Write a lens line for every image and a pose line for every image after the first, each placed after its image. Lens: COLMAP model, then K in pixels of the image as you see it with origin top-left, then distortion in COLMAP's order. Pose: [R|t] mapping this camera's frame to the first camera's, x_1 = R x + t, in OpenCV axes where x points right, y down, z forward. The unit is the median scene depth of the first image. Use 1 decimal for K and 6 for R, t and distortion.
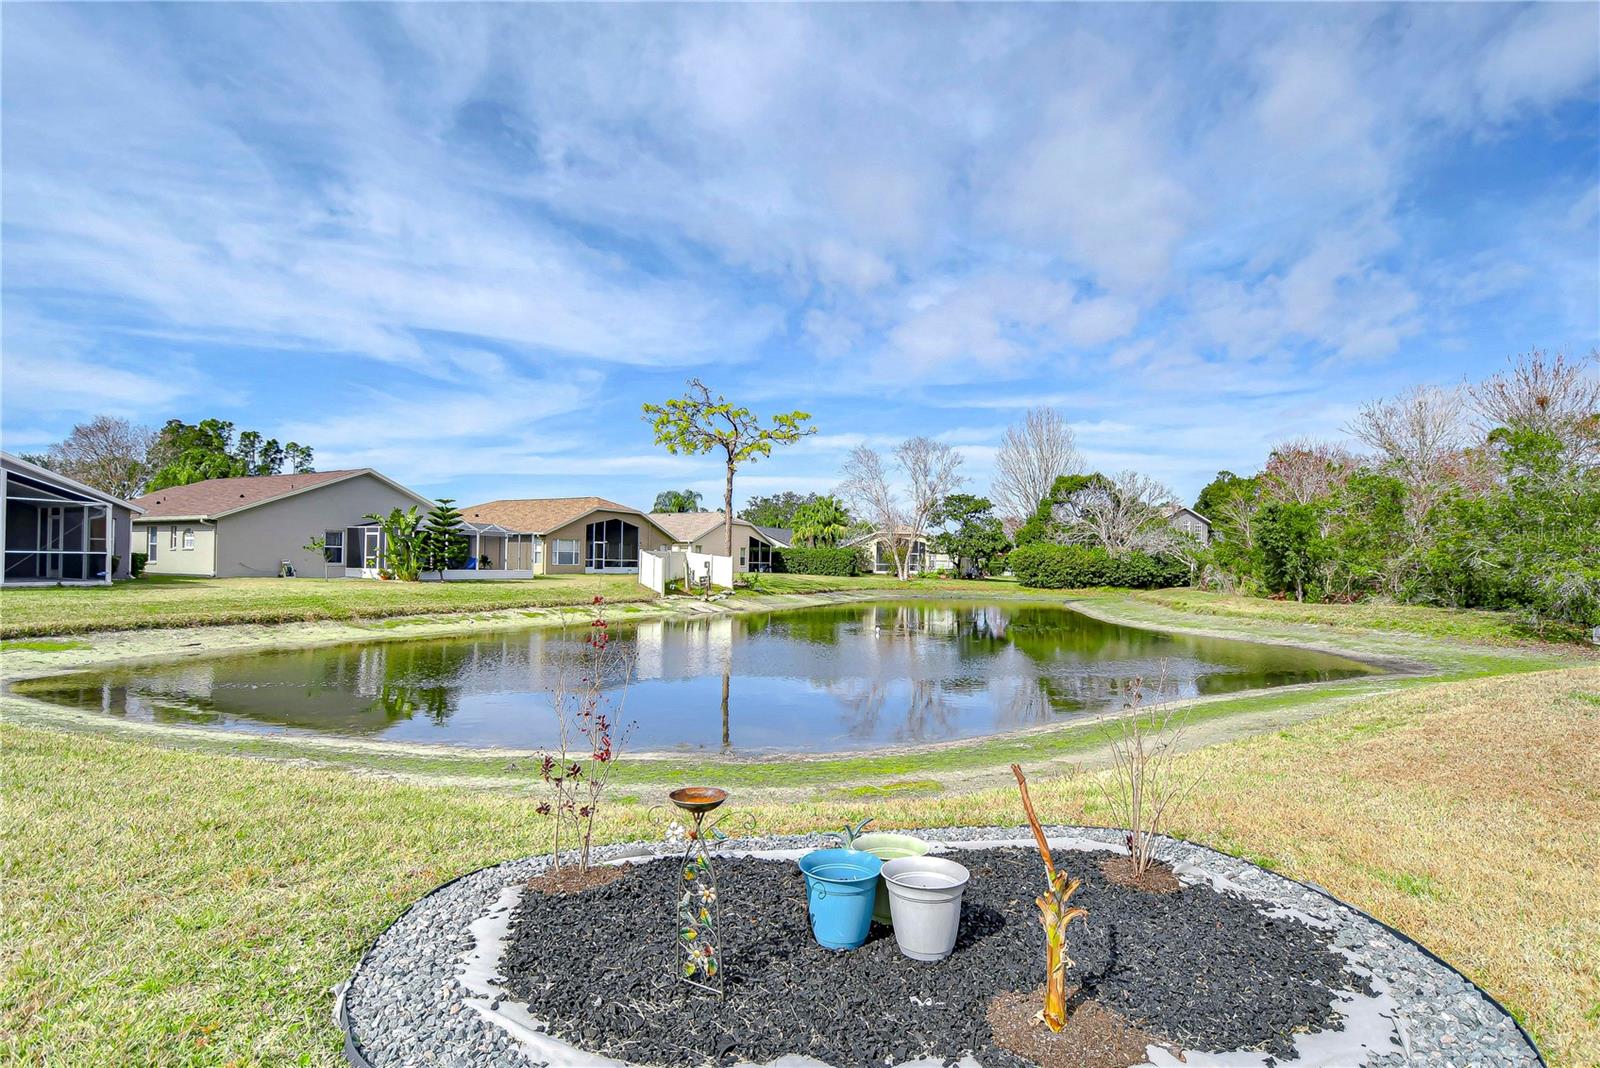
lens RADIAL K [[741.6, 0, 818.0], [0, 741.6, 558.5], [0, 0, 1]] dist [0.011463, -0.011926]
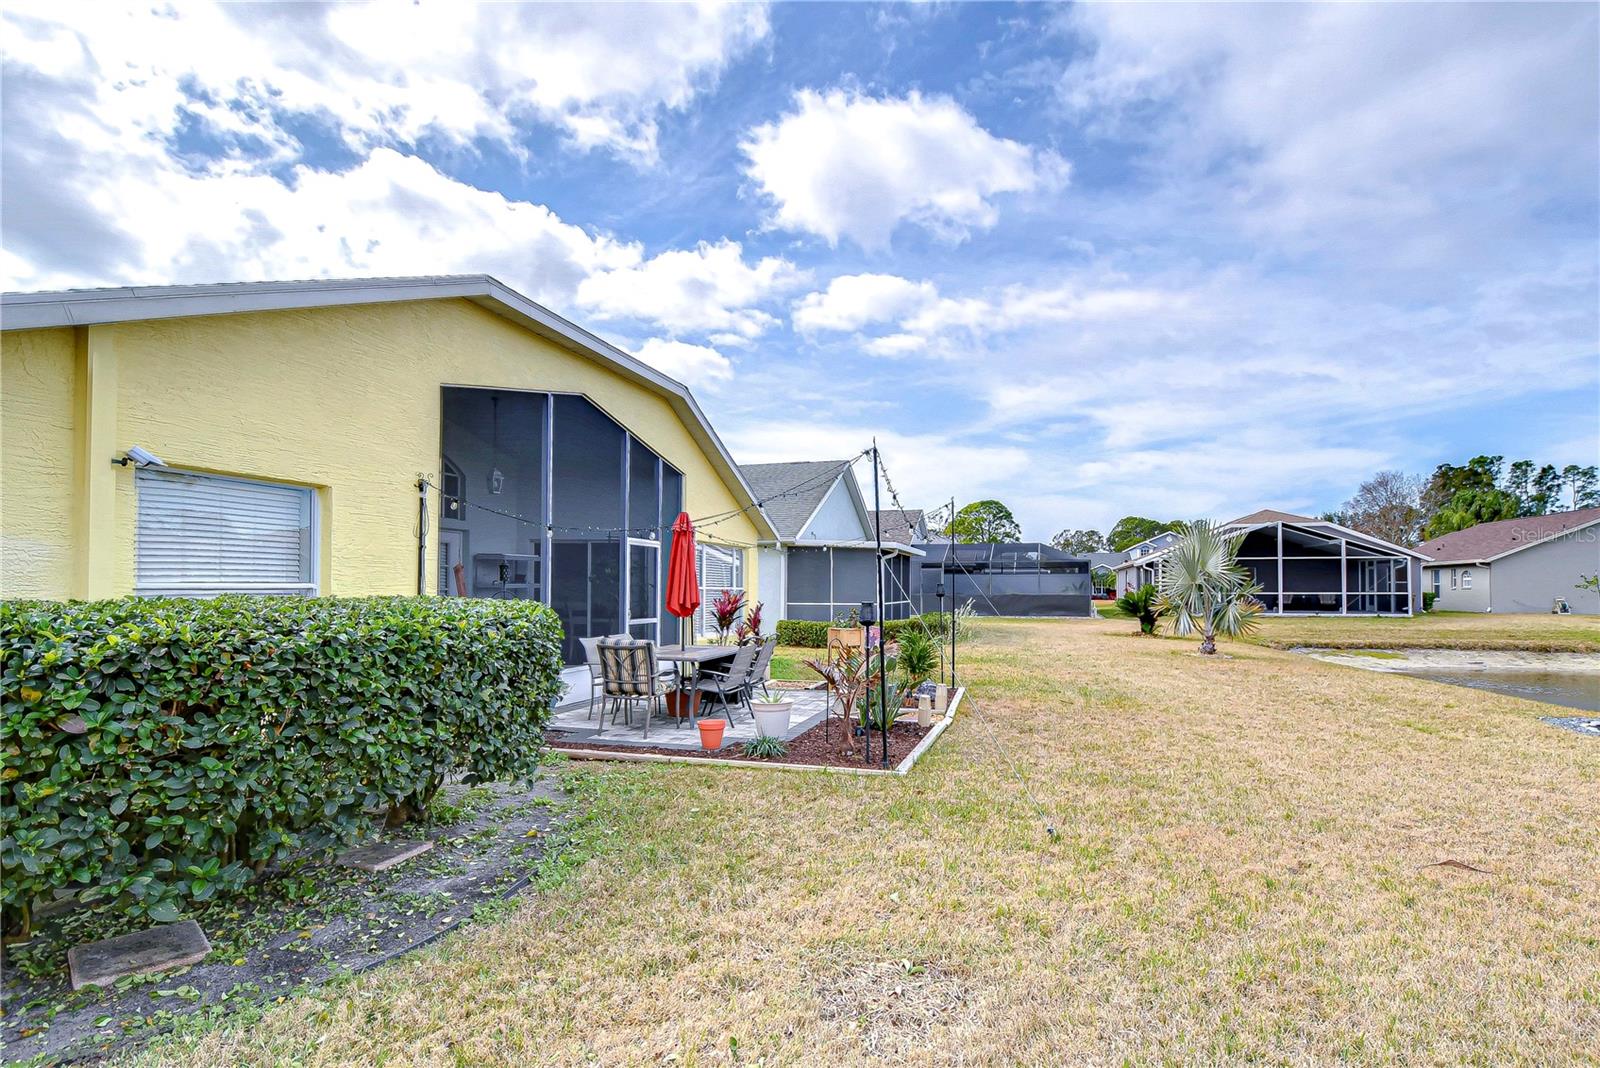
lens RADIAL K [[813.9, 0, 794.2], [0, 813.9, 576.7], [0, 0, 1]] dist [0.016305, -0.010813]
pose [[0.186367, -0.031575, -0.981973, 0.275006], [0.010101, 0.999492, -0.030222, -0.003447], [0.982428, -0.004287, 0.186591, -0.348513]]
